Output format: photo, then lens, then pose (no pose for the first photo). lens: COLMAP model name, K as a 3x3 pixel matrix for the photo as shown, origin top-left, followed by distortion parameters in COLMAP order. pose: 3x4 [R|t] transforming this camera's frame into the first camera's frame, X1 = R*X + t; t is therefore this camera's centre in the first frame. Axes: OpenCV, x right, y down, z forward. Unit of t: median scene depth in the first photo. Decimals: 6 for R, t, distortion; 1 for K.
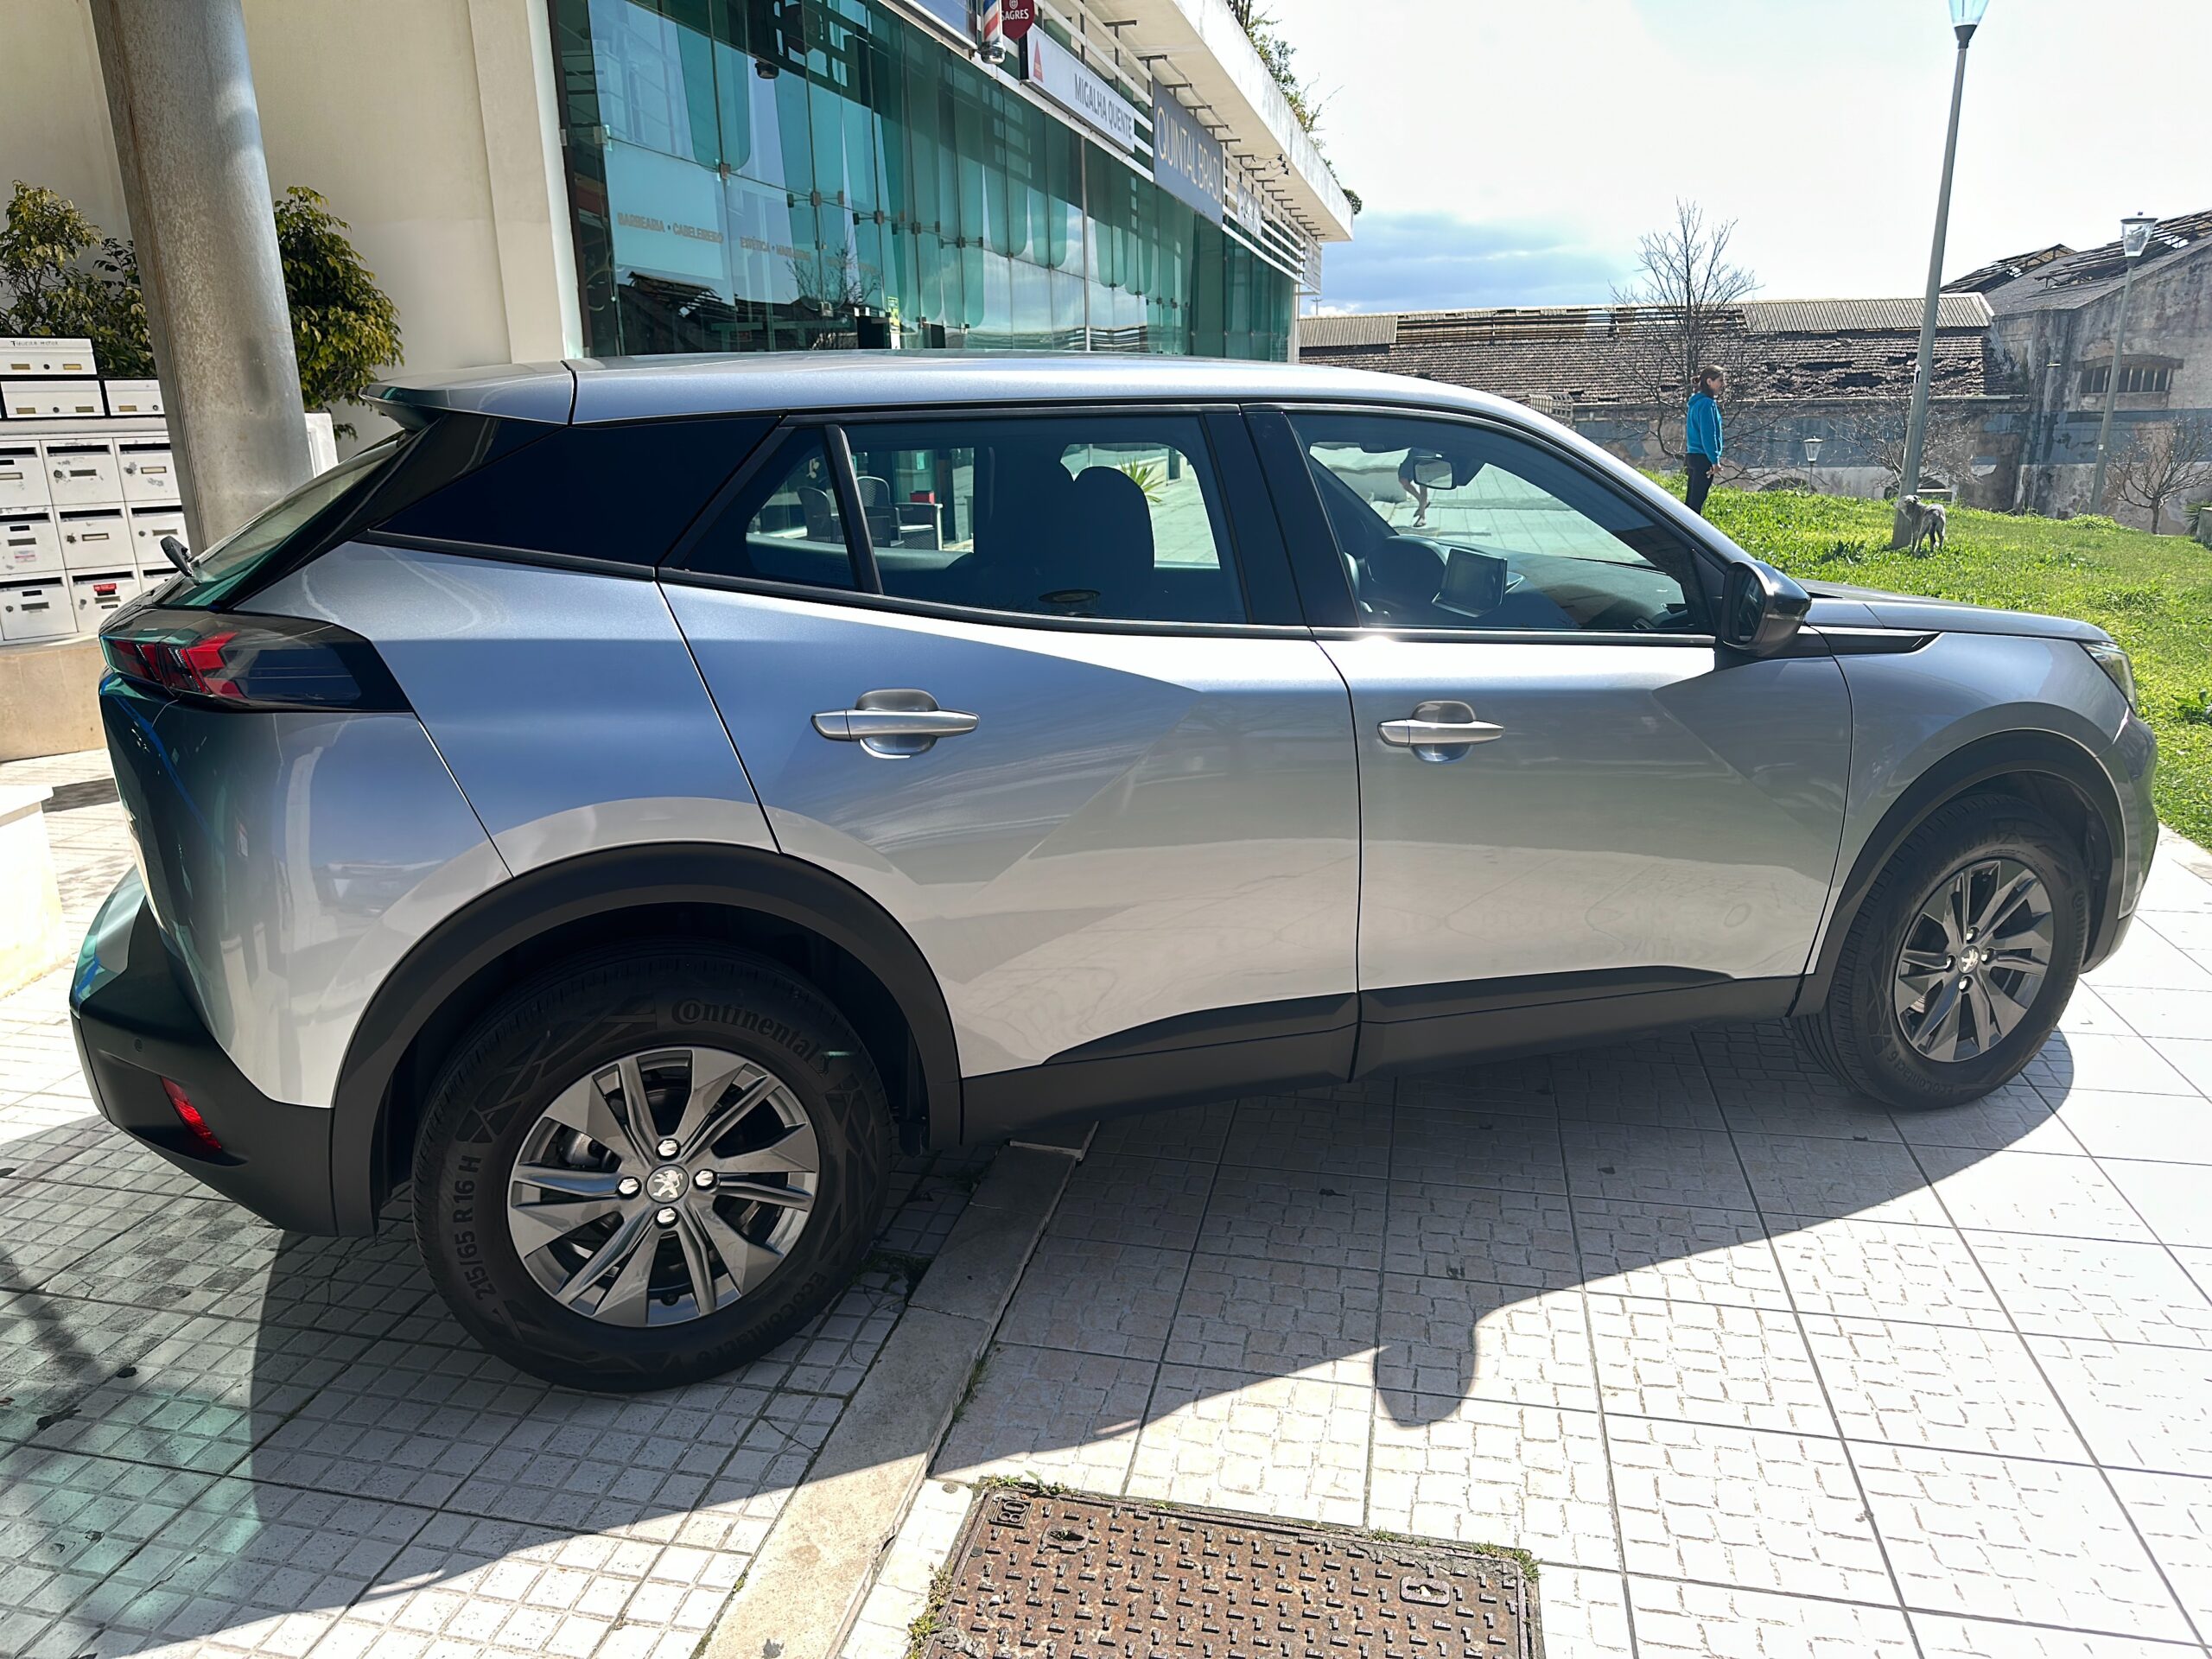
lens RADIAL K [[1537.4, 0, 1106.0], [0, 1537.4, 829.5], [0, 0, 1]] dist [0.014446, -0.005989]
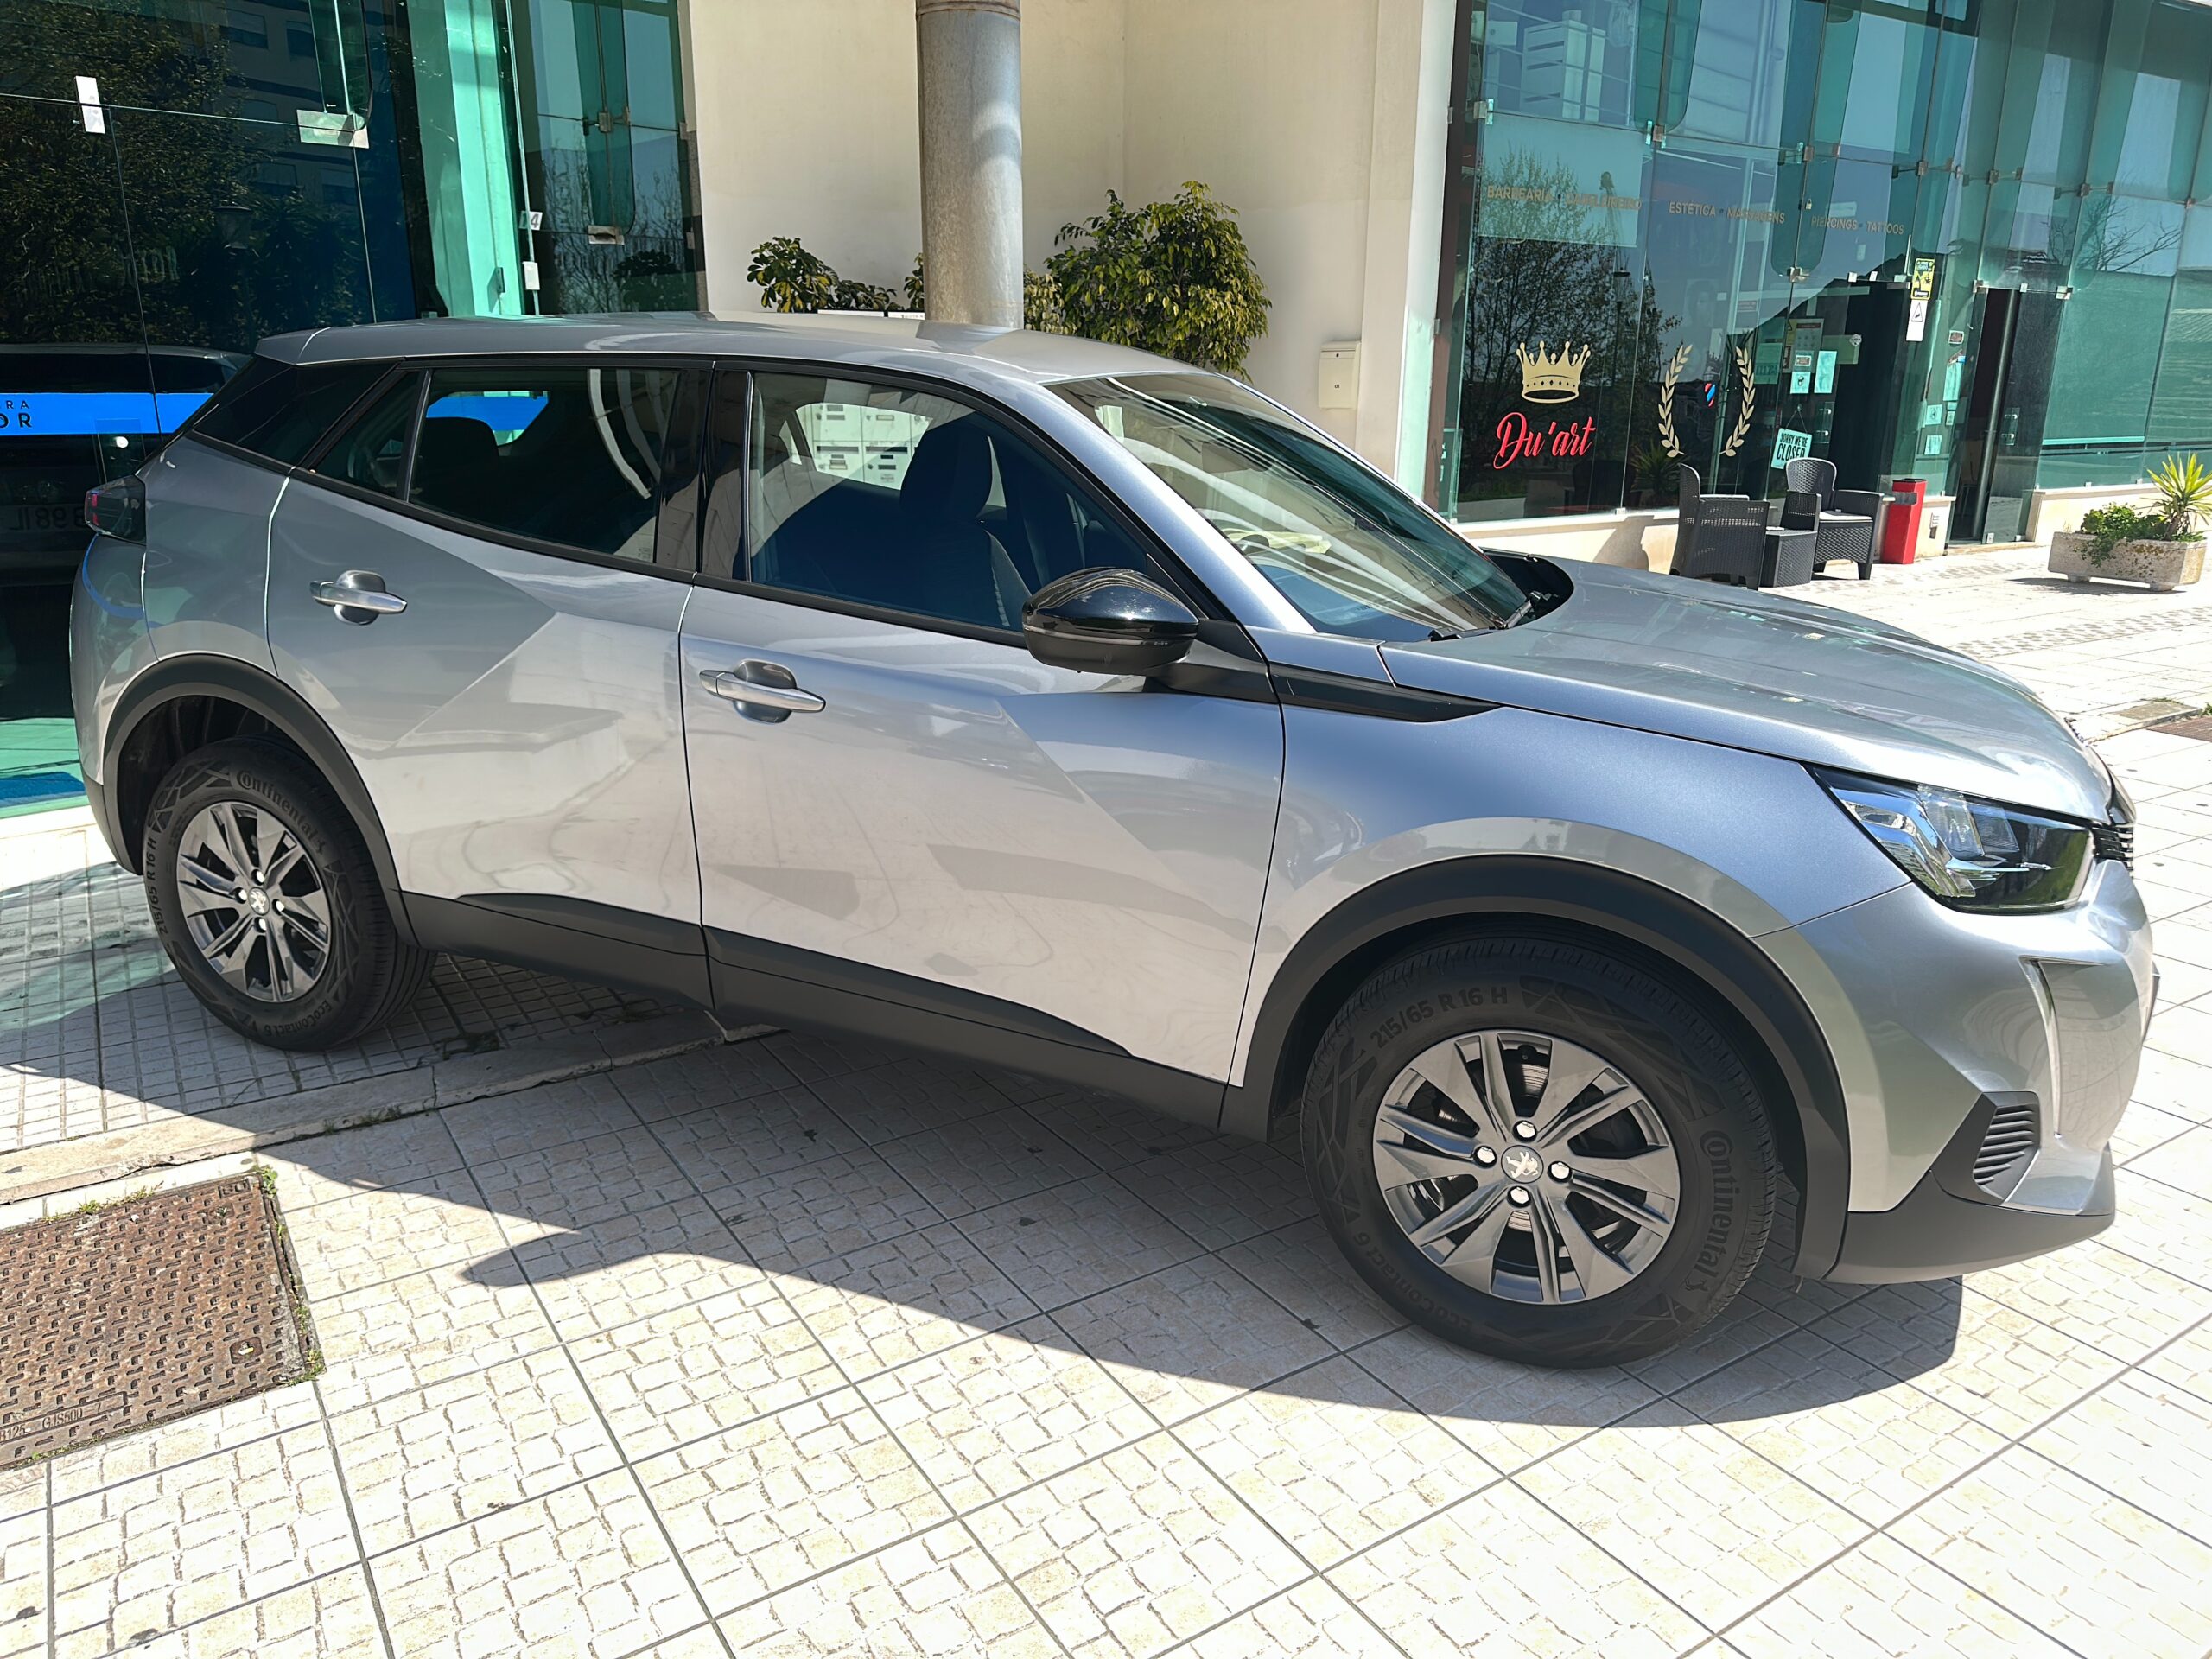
lens RADIAL K [[1569.5, 0, 1106.0], [0, 1569.5, 829.5], [0, 0, 1]] dist [0.005456, -0.006383]
pose [[0.707657, 0.211630, -0.674117, 1.078157], [-0.207088, 0.974313, 0.088482, -0.105131], [0.675527, 0.076987, 0.733305, 0.411538]]
